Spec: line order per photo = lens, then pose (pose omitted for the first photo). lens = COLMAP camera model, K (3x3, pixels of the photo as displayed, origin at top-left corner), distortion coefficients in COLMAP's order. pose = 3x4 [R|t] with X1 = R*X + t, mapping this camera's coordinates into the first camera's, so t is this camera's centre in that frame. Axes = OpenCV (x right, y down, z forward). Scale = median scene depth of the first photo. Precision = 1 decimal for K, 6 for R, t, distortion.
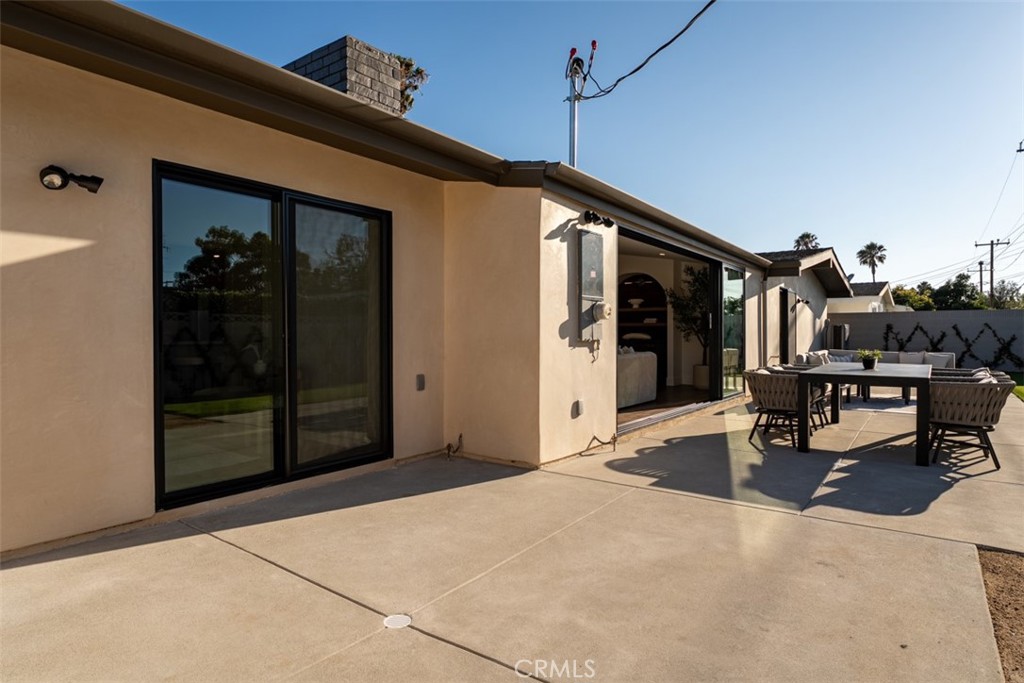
lens RADIAL K [[556.0, 0, 515.8], [0, 556.0, 339.2], [0, 0, 1]] dist [-0.000979, 0.002346]
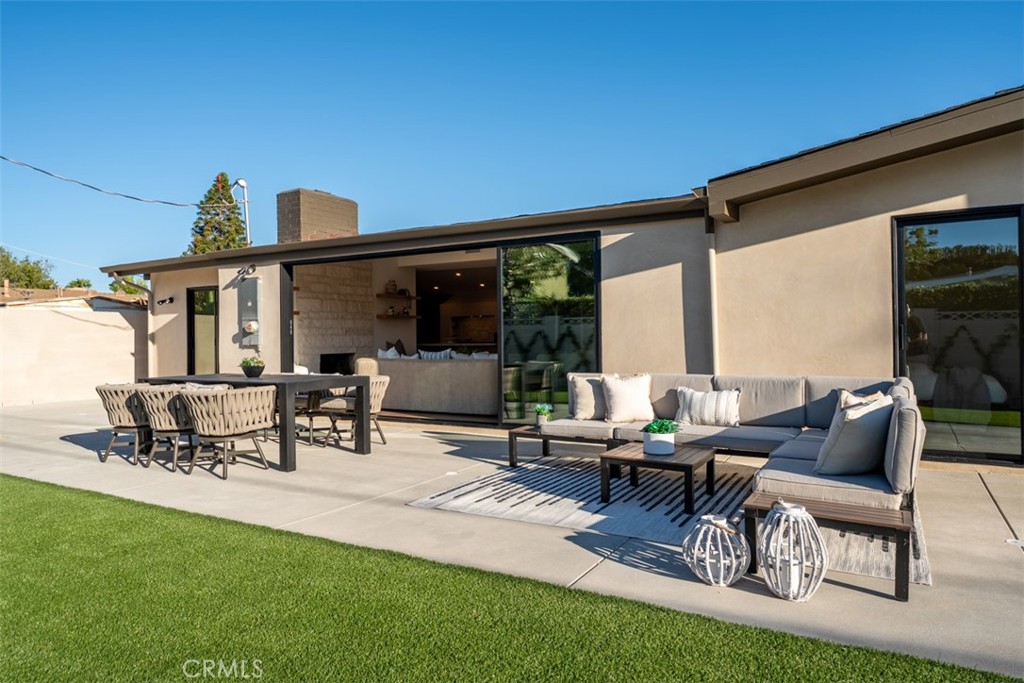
lens RADIAL K [[639.5, 0, 511.2], [0, 639.5, 339.9], [0, 0, 1]] dist [0.005929, -0.000945]
pose [[0.113462, 0.001438, -0.993541, 1.219176], [-0.002459, 0.999996, 0.001166, -0.009801], [0.993539, 0.002310, 0.113465, 0.911909]]
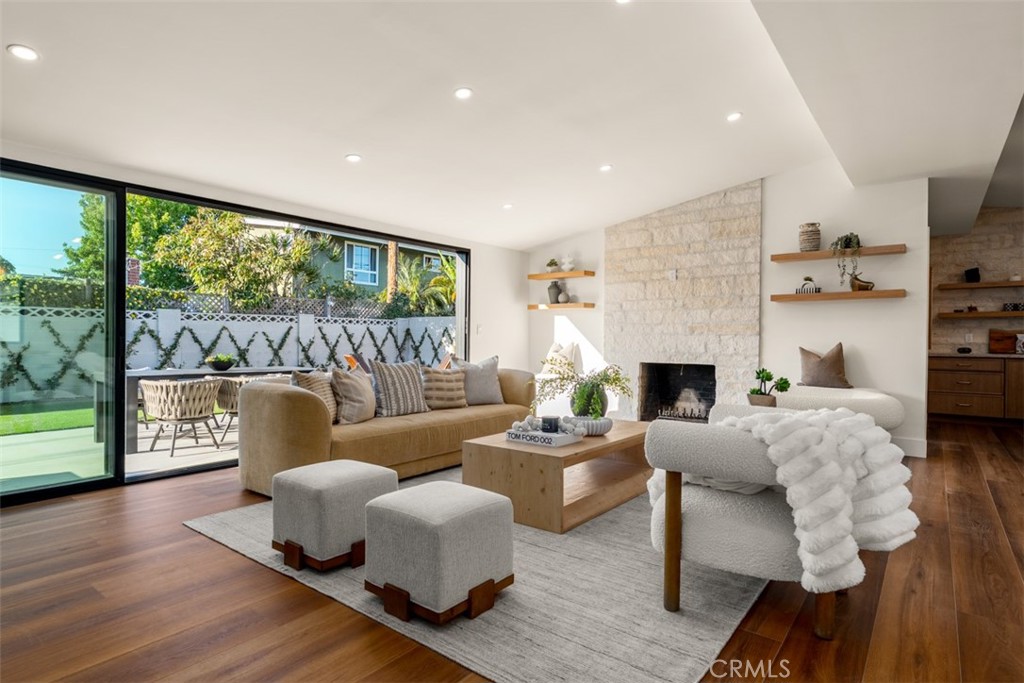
lens RADIAL K [[540.4, 0, 510.3], [0, 540.4, 342.8], [0, 0, 1]] dist [0.001188, 0.000172]
pose [[-0.999856, -0.007019, 0.015439, 0.022561], [-0.006731, 0.999805, 0.018578, -0.018783], [-0.015566, 0.018471, -0.999708, 1.437144]]
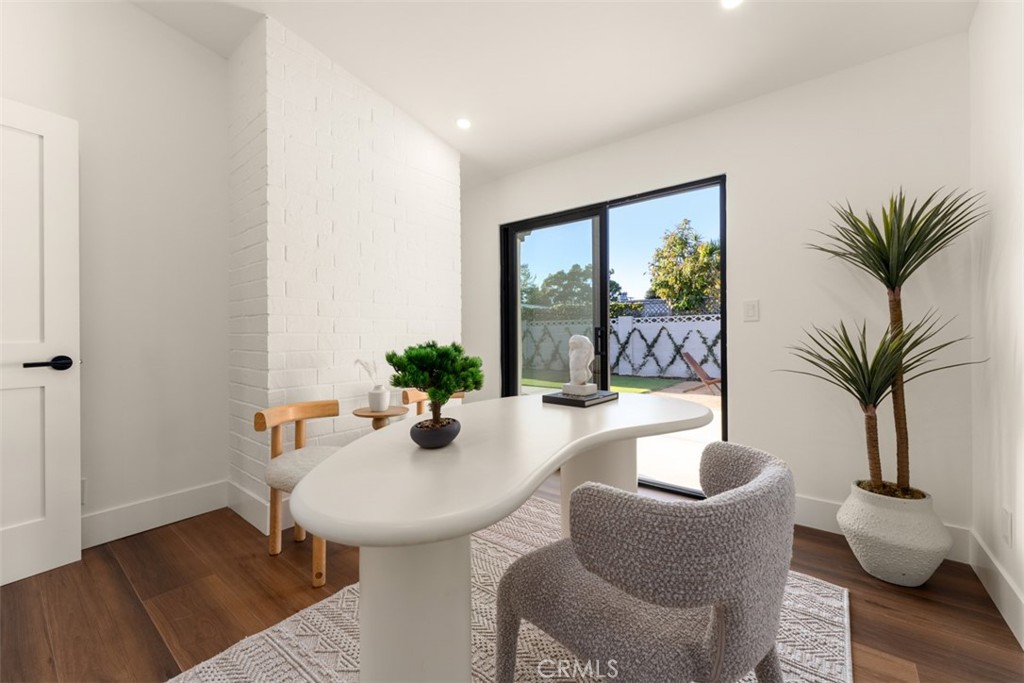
lens RADIAL K [[410.8, 0, 513.8], [0, 410.8, 337.2], [0, 0, 1]] dist [-0.004610, -0.000630]
pose [[0.015037, -0.004516, 0.999877, -0.558019], [0.016293, 0.999858, 0.004271, -0.009866], [-0.999754, 0.016227, 0.015109, 0.521007]]
